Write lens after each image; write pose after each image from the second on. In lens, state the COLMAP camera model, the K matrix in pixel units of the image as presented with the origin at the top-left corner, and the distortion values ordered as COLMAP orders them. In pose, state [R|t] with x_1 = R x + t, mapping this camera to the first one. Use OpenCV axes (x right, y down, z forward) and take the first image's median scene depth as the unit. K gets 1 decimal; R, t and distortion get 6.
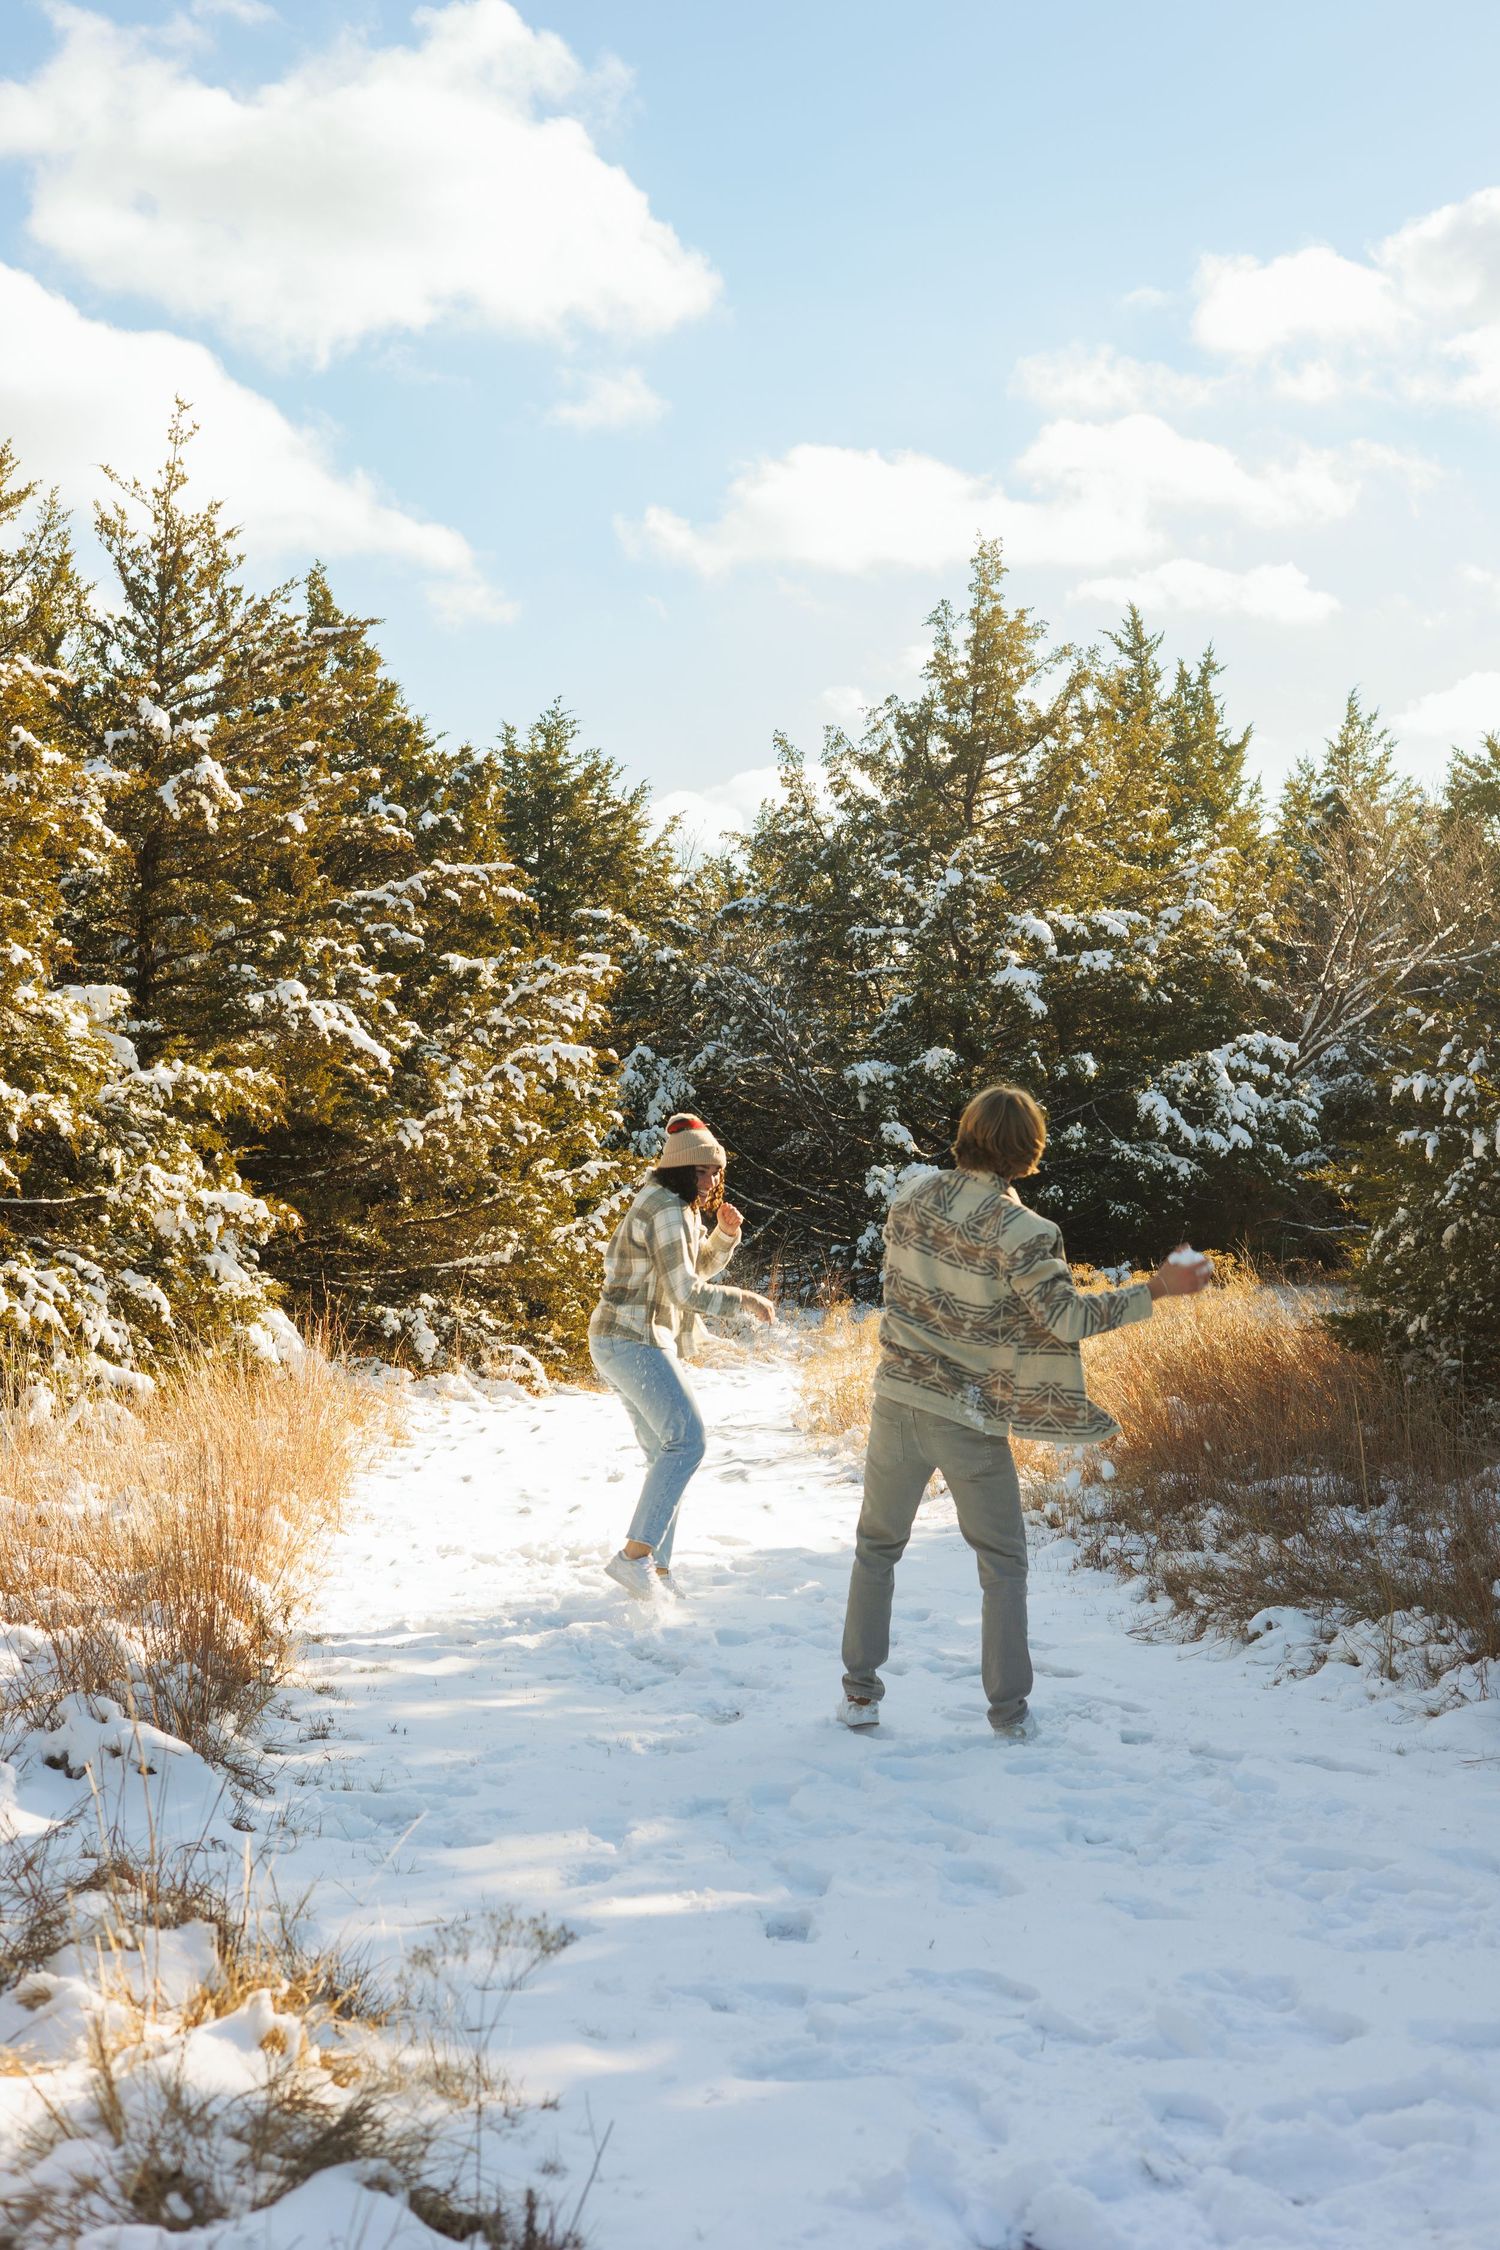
lens RADIAL K [[3331.5, 0, 752.8], [0, 3331.5, 940.5], [0, 0, 1]] dist [0.025898, 0.074450]
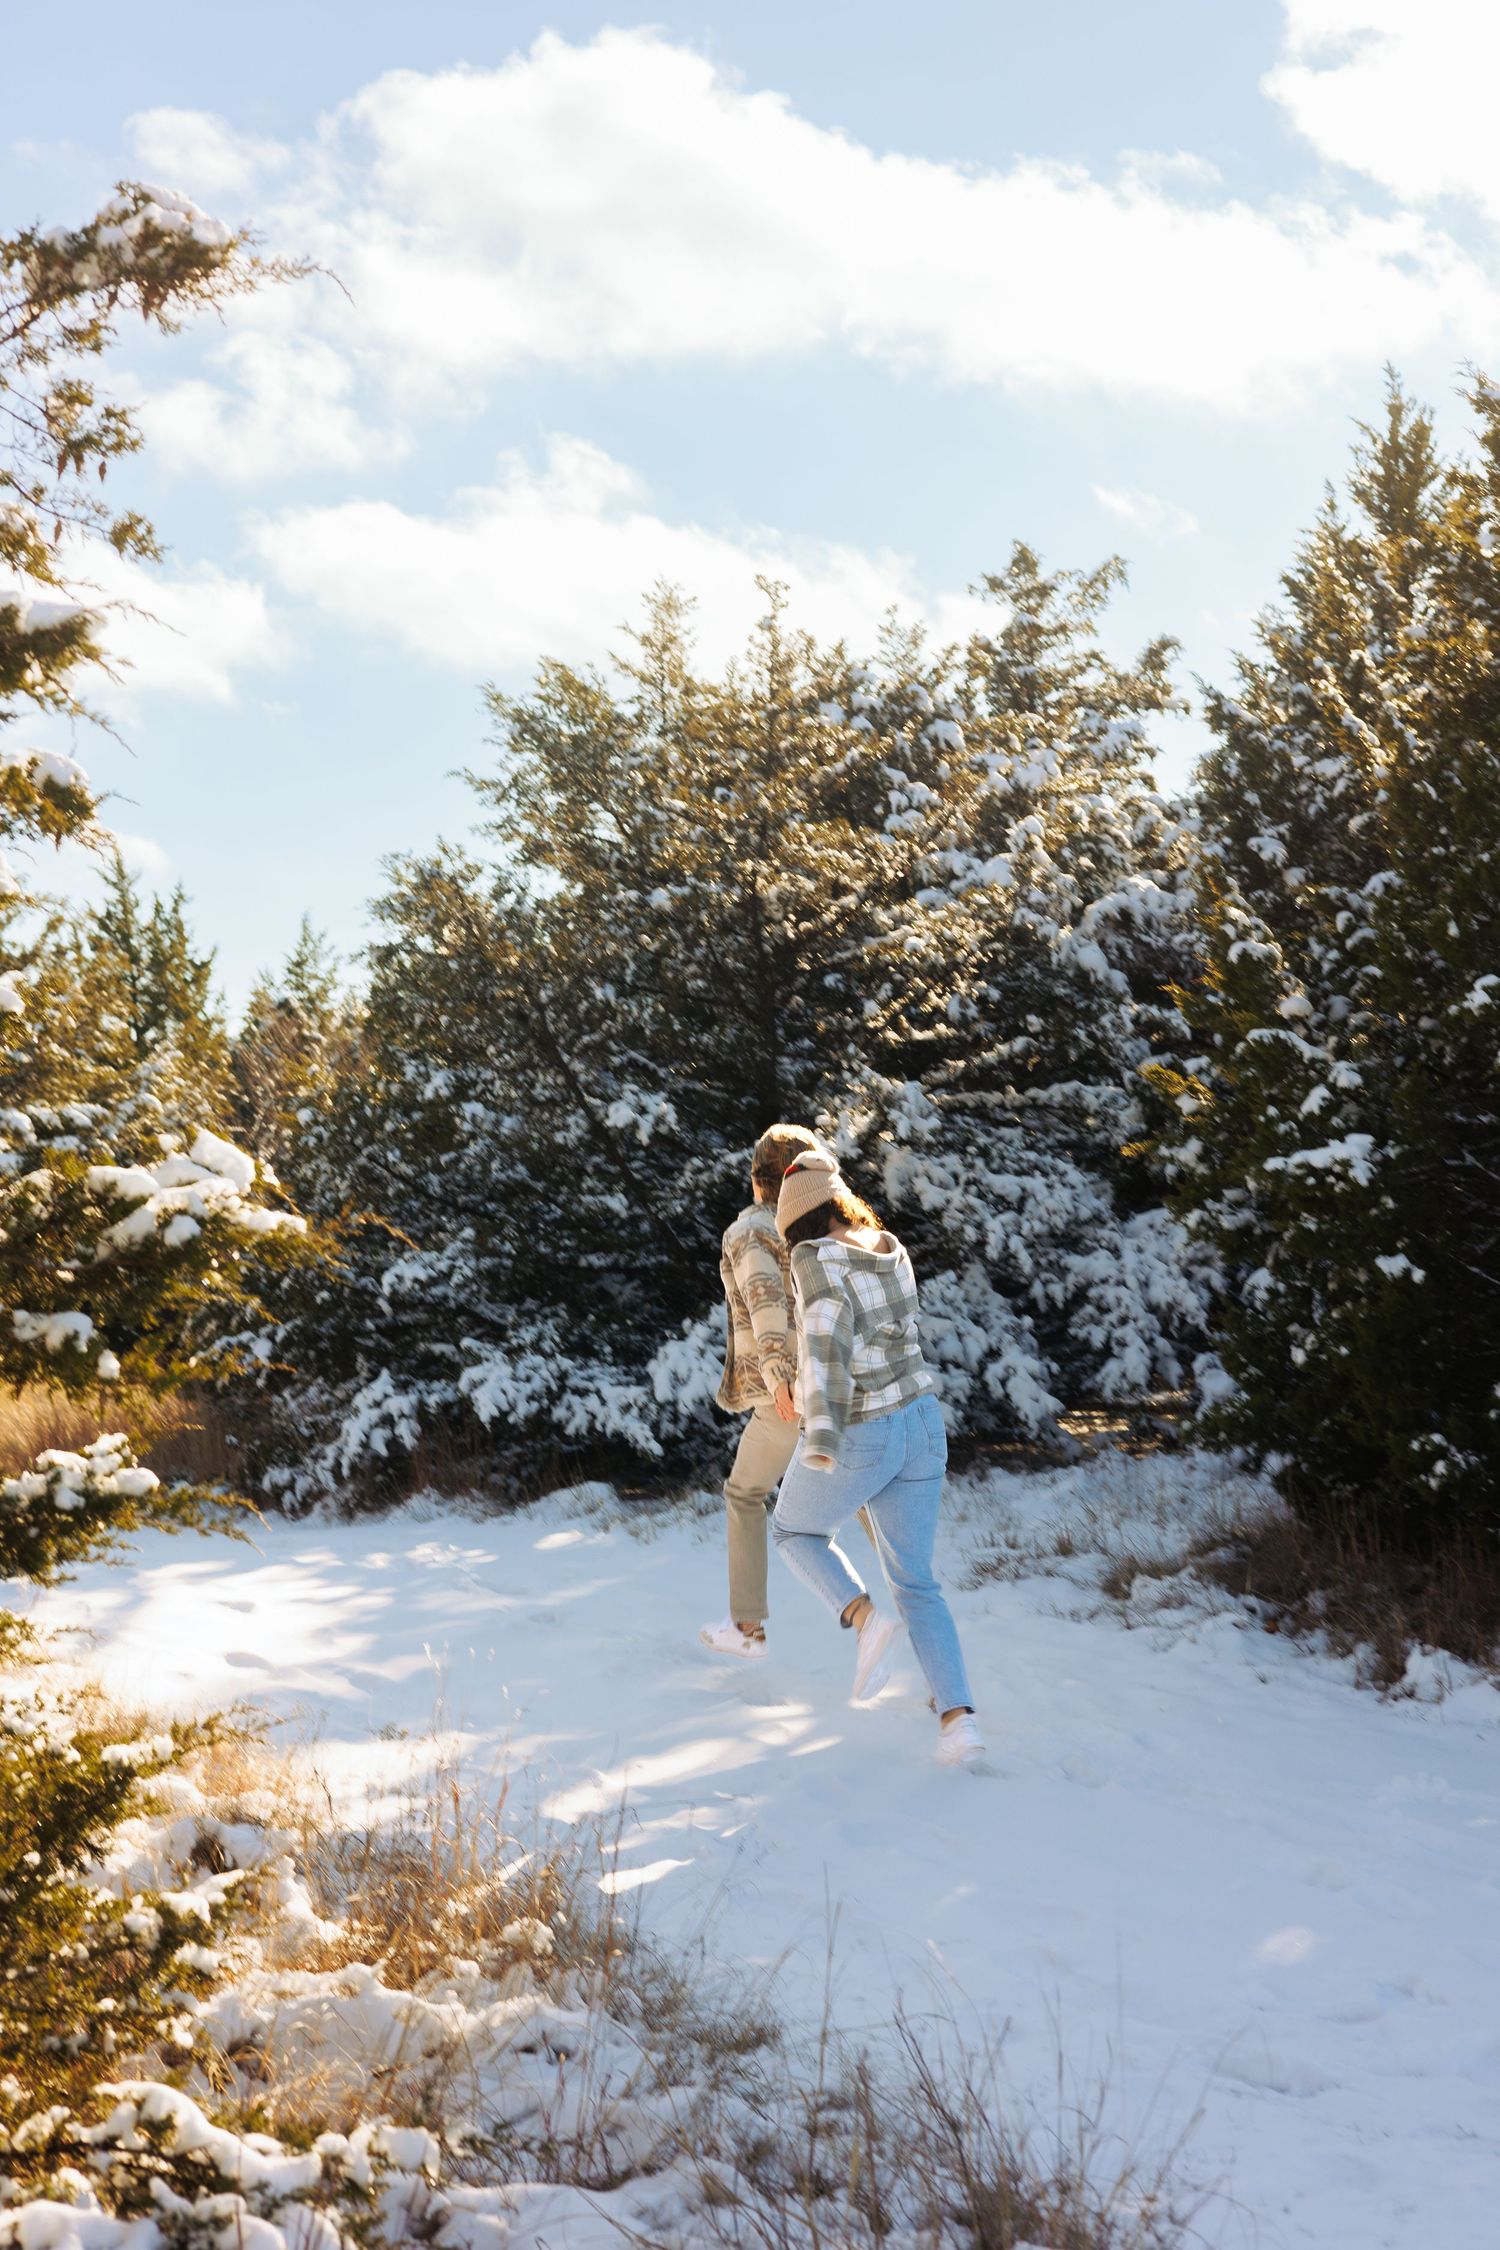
lens RADIAL K [[3065.4, 0, 750.0], [0, 3065.4, 1125.0], [0, 0, 1]] dist [0.001165, 0.009756]
pose [[0.954869, -0.015075, 0.296644, 0.004954], [0.013836, 0.999885, 0.006275, -0.006976], [-0.296704, -0.001887, 0.954968, -0.272066]]
